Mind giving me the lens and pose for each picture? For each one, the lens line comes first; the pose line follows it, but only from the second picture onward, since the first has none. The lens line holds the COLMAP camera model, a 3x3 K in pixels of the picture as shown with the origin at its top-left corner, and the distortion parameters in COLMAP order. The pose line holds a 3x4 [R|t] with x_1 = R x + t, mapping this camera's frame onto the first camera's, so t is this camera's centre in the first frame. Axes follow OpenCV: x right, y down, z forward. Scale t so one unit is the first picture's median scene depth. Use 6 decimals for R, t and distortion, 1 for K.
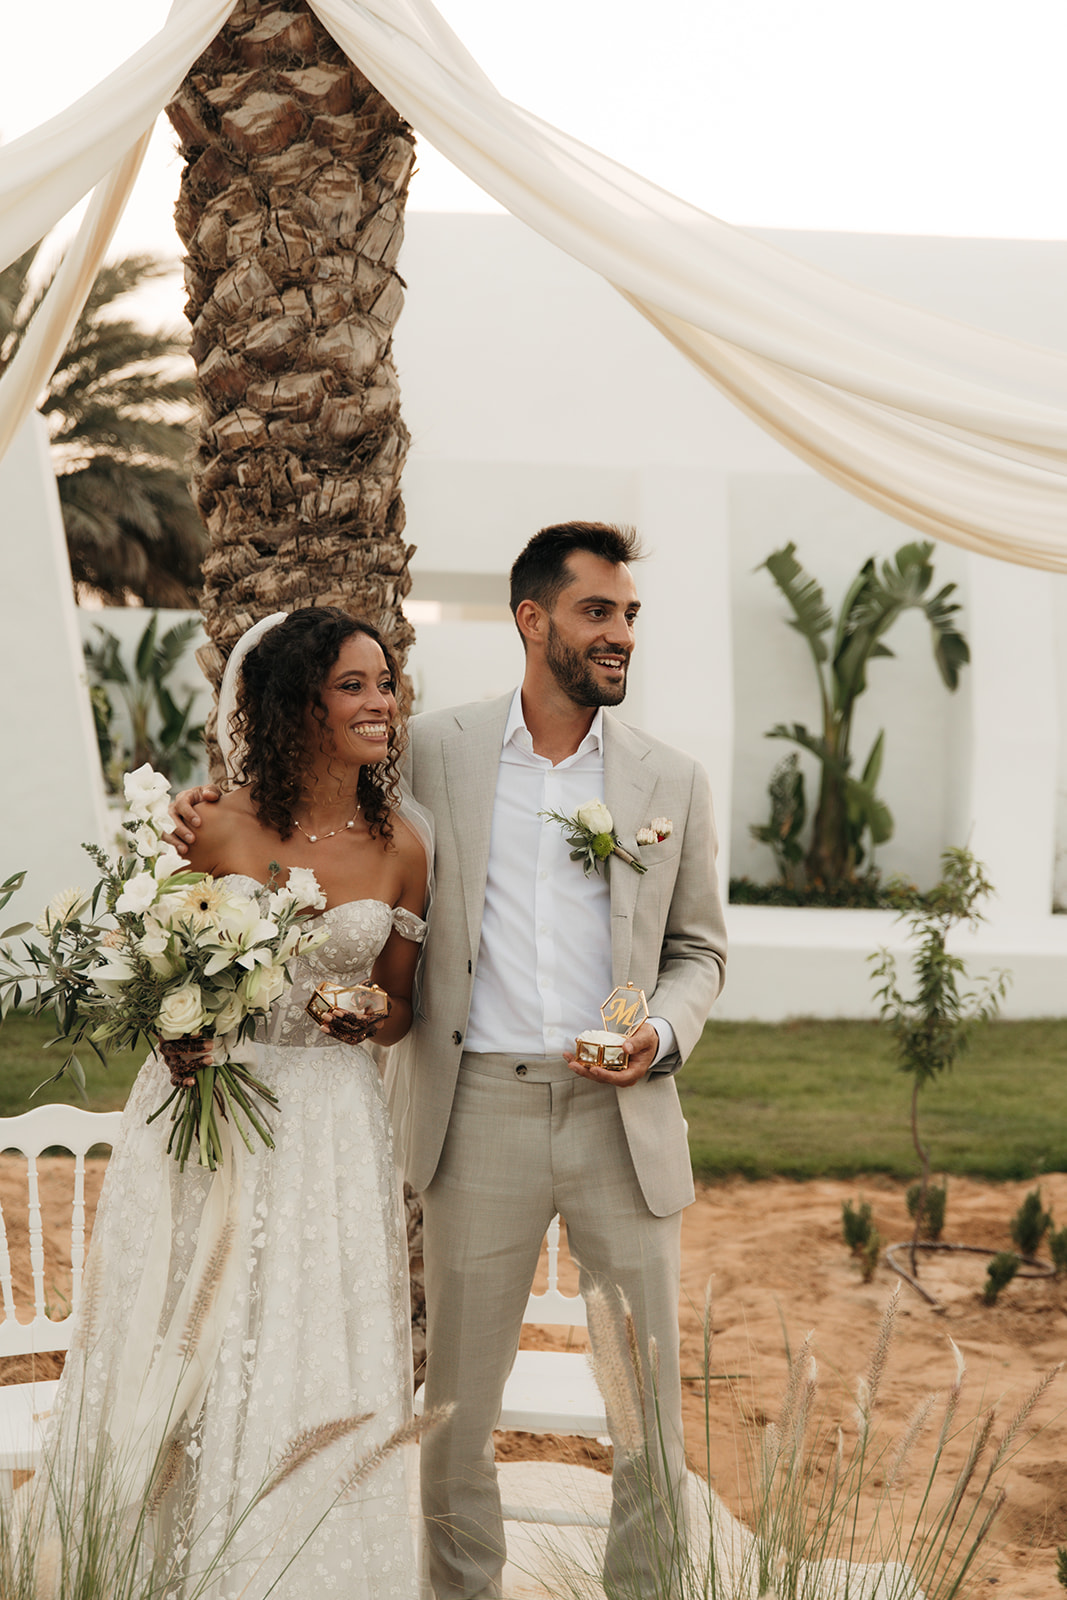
lens RADIAL K [[2410.1, 0, 543.8], [0, 2410.1, 796.5], [0, 0, 1]] dist [-0.042094, 0.000000]
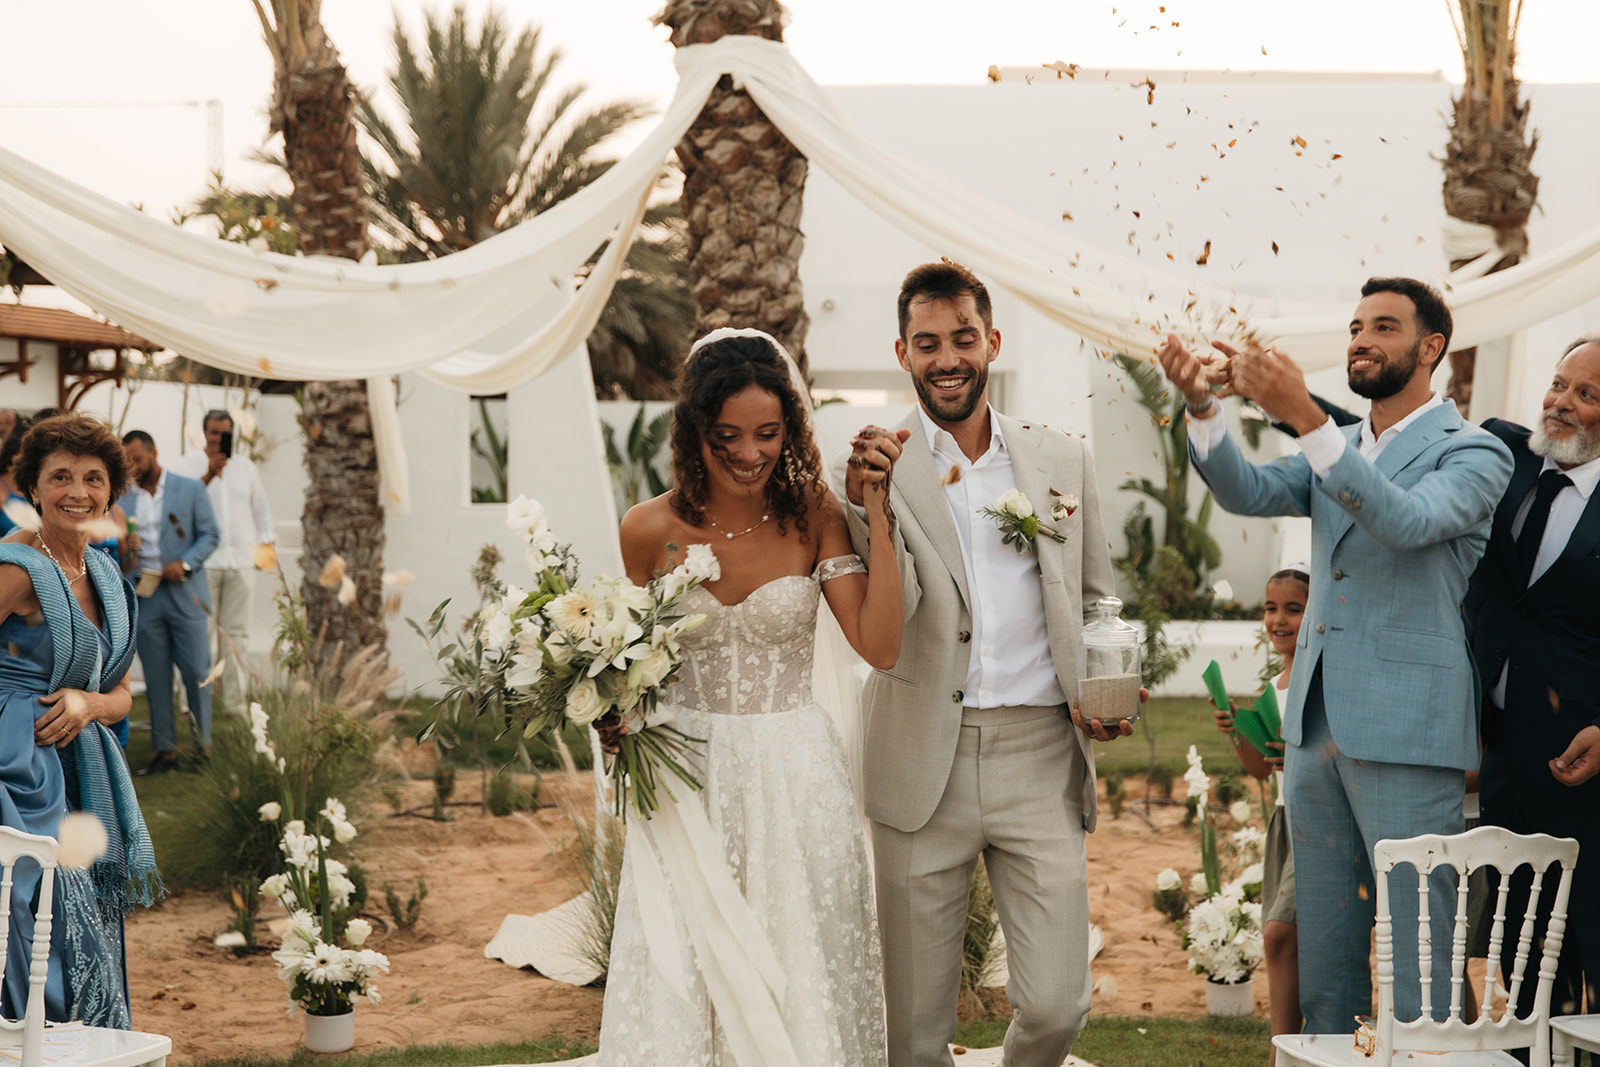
lens RADIAL K [[2347.8, 0, 797.6], [0, 2347.8, 536.2], [0, 0, 1]] dist [0.025973, 0.000000]
pose [[0.995657, -0.026067, -0.089374, 0.093452], [0.024831, 0.999580, -0.014919, 0.043553], [0.089725, 0.012635, 0.995886, -0.803243]]
